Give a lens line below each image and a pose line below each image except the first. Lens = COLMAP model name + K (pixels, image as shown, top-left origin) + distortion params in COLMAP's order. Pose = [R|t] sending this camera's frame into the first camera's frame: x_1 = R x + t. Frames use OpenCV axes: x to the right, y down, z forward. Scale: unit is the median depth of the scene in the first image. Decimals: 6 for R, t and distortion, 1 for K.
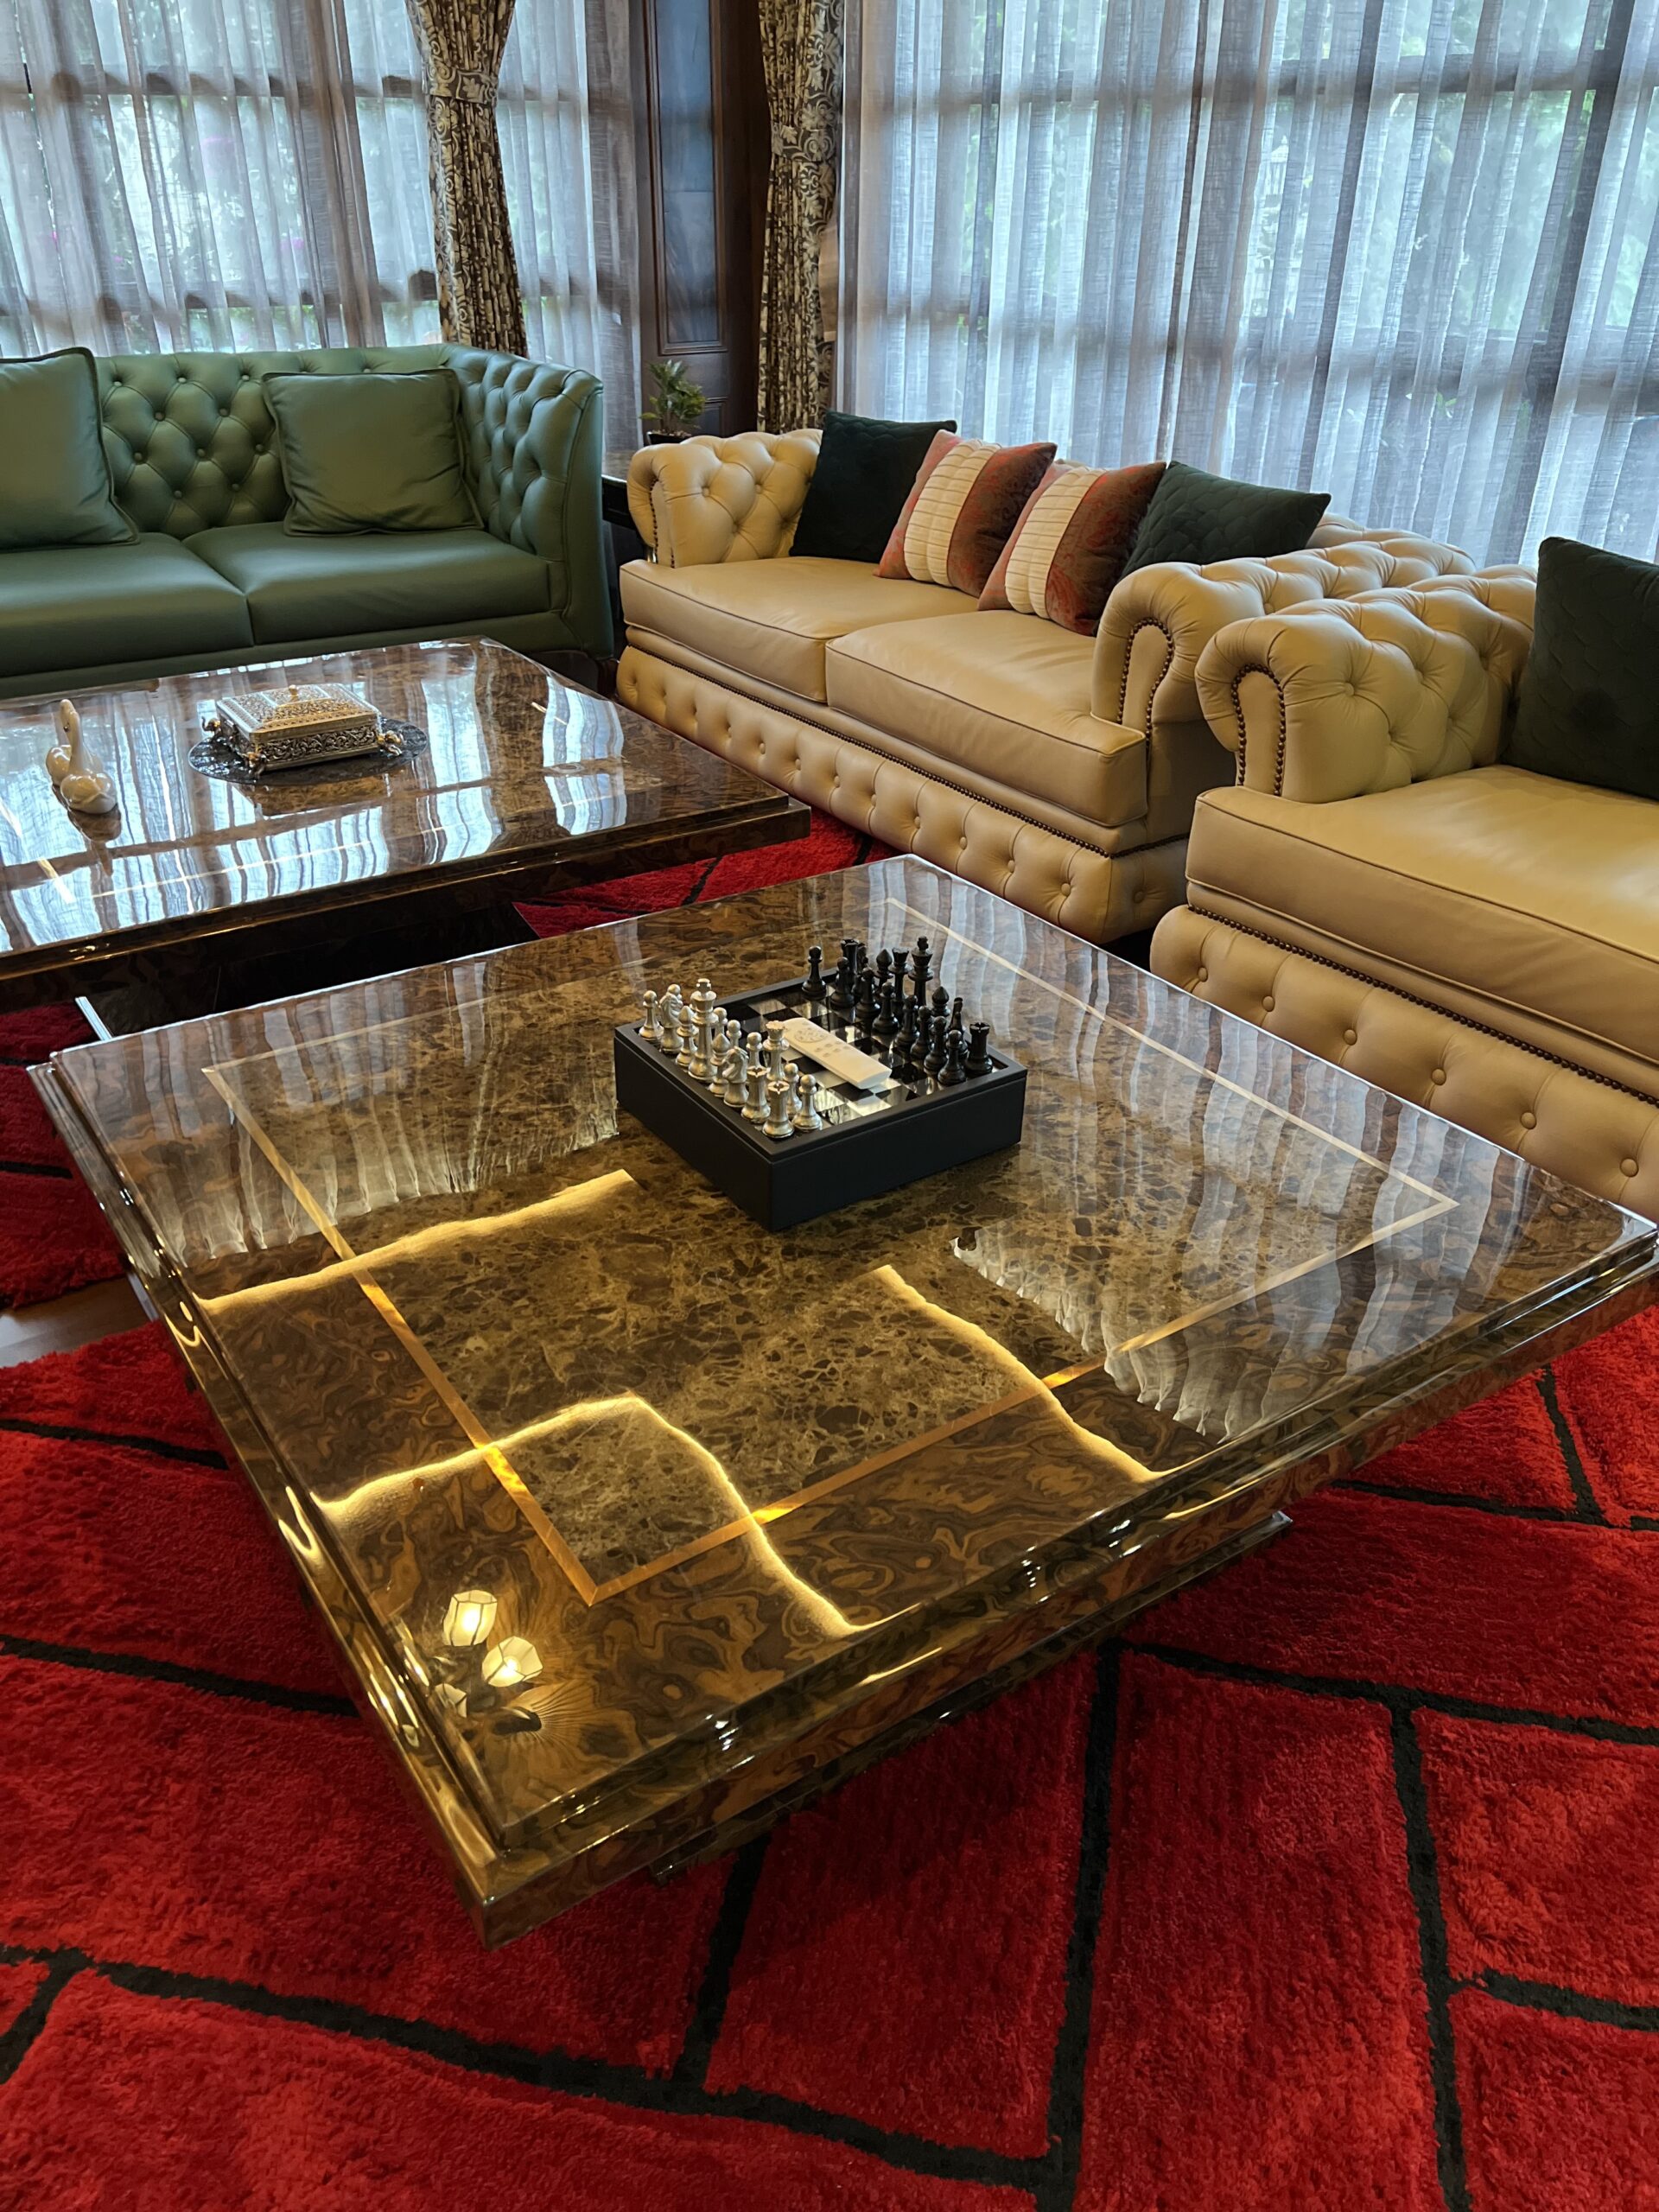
lens RADIAL K [[1670.7, 0, 829.5], [0, 1670.7, 1106.0], [0, 0, 1]] dist [0.044863, -0.034202]
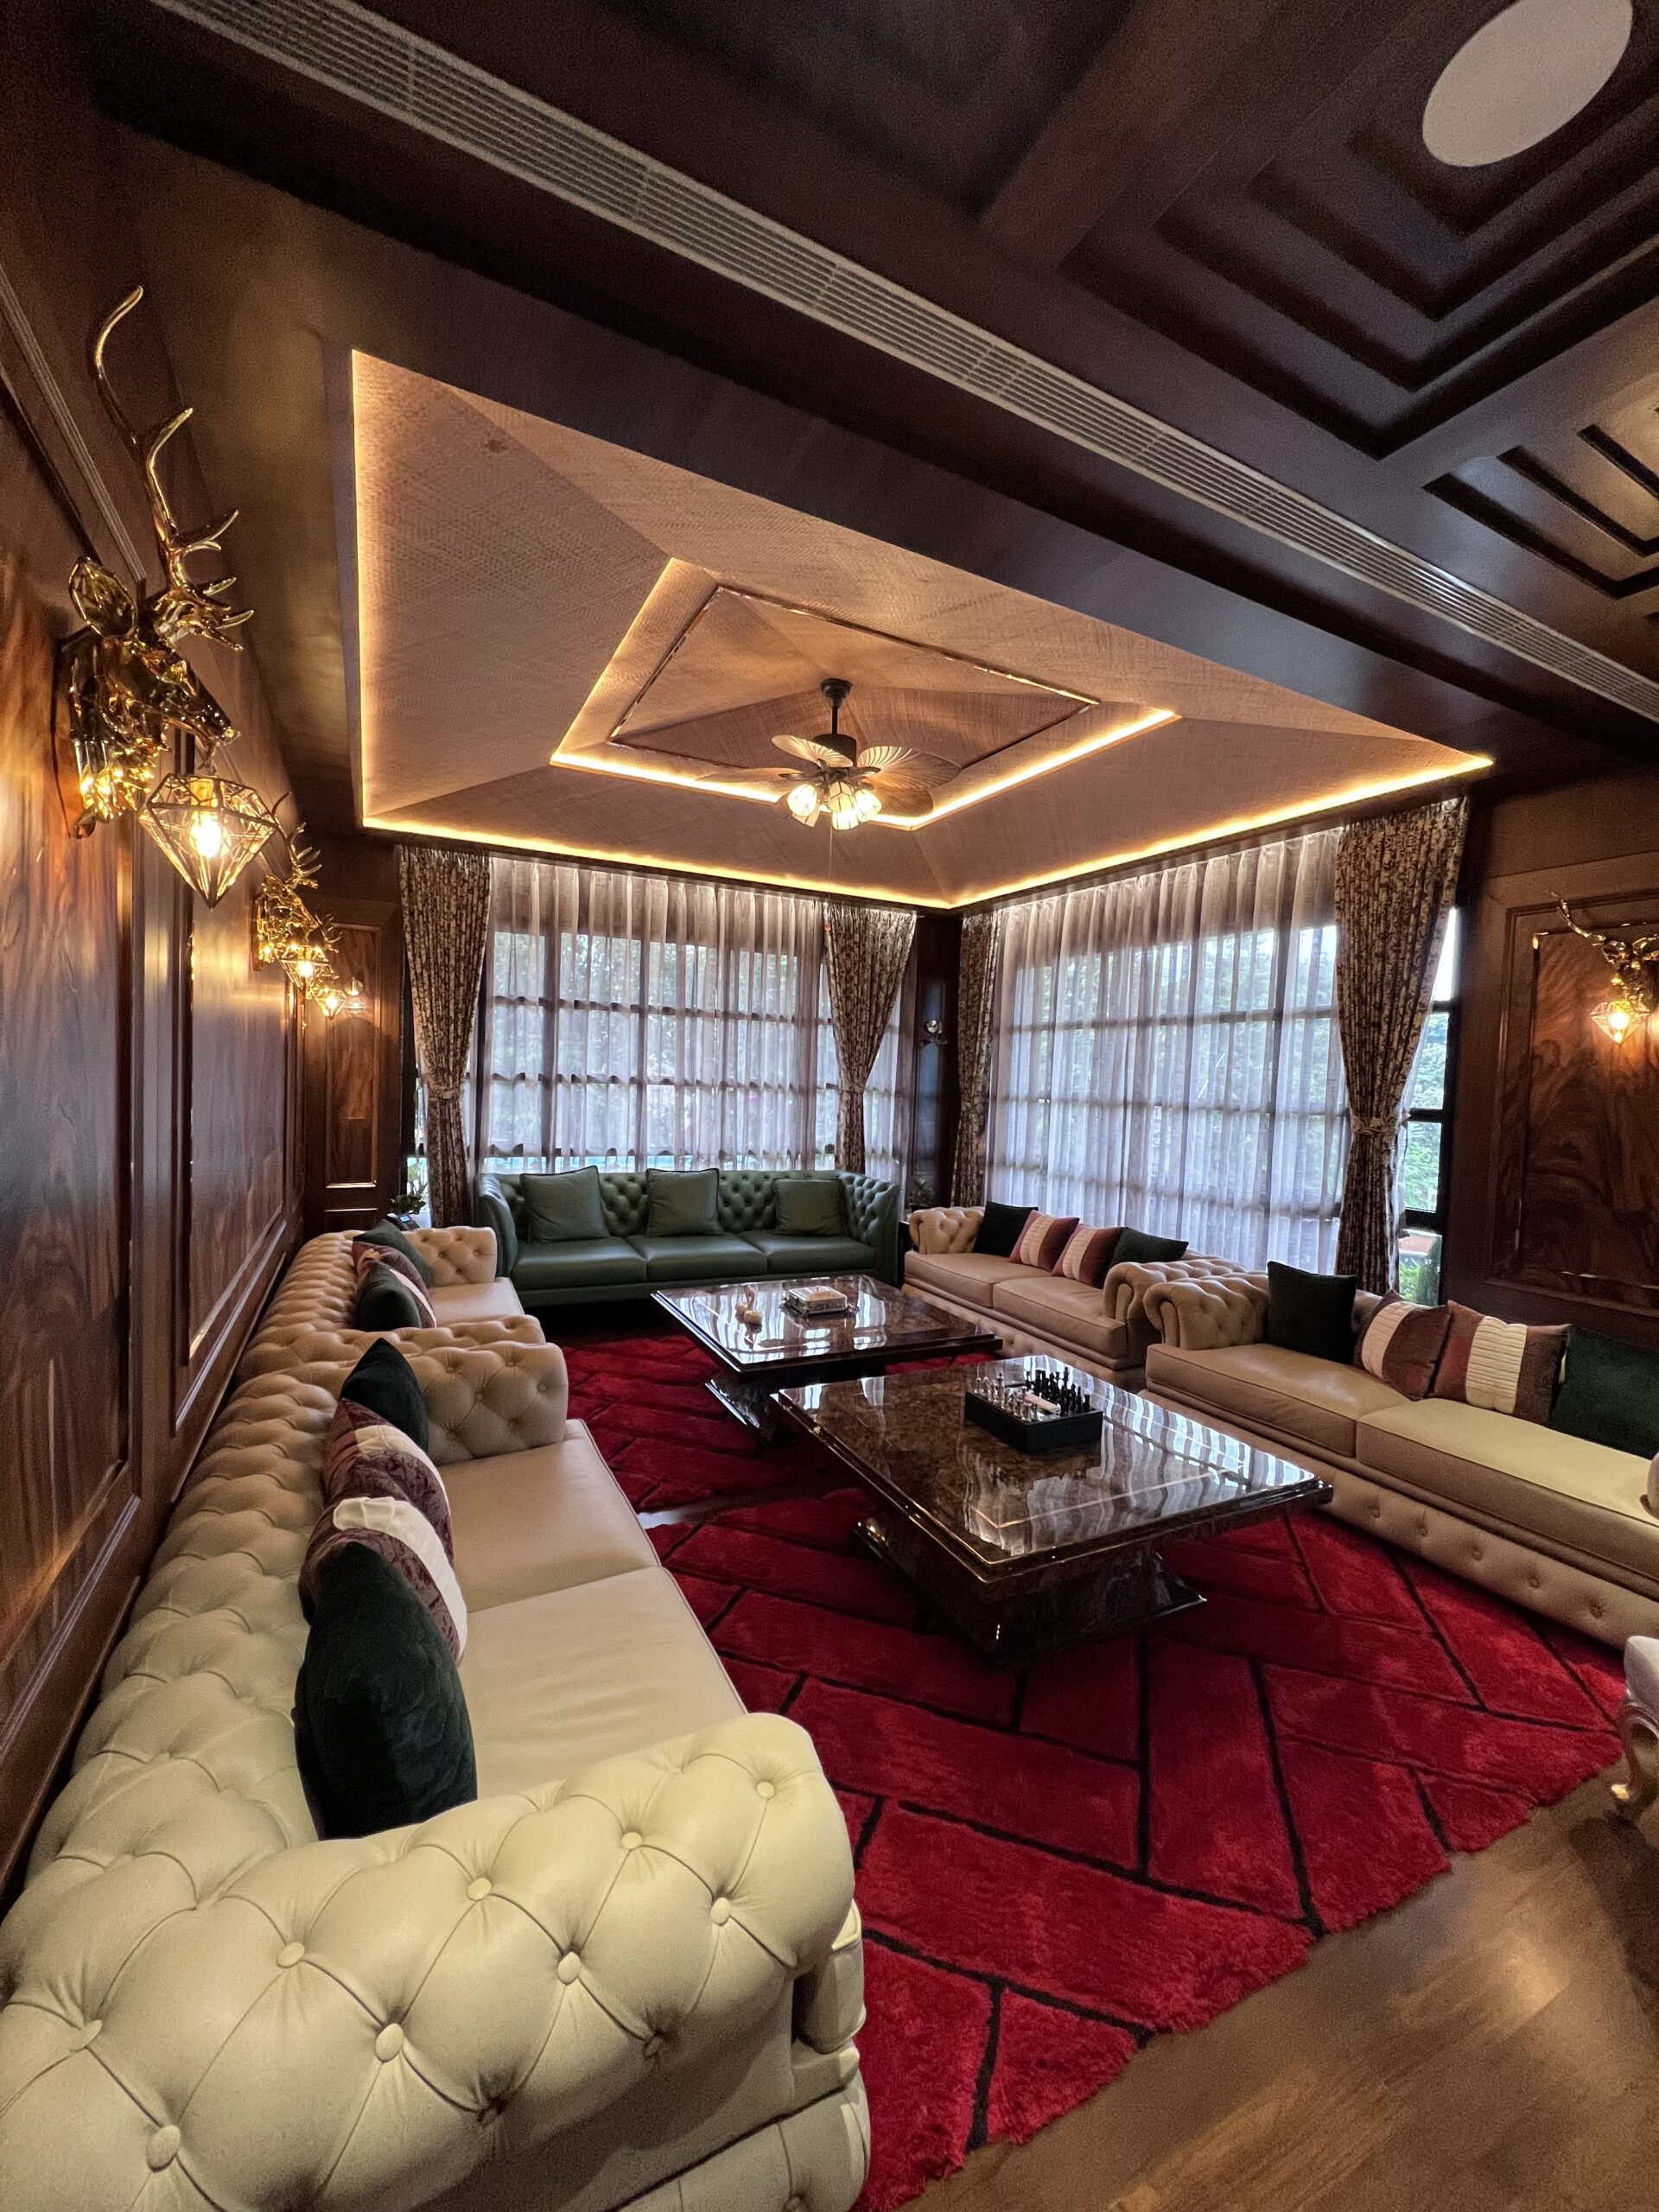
lens RADIAL K [[889.2, 0, 829.5], [0, 889.2, 1106.0], [0, 0, 1]] dist [-0.001183, -0.000085]
pose [[0.992261, 0.035651, -0.118940, -0.091042], [-0.086684, 0.884724, -0.457984, 0.119841], [0.088901, 0.464750, 0.880968, -0.332383]]
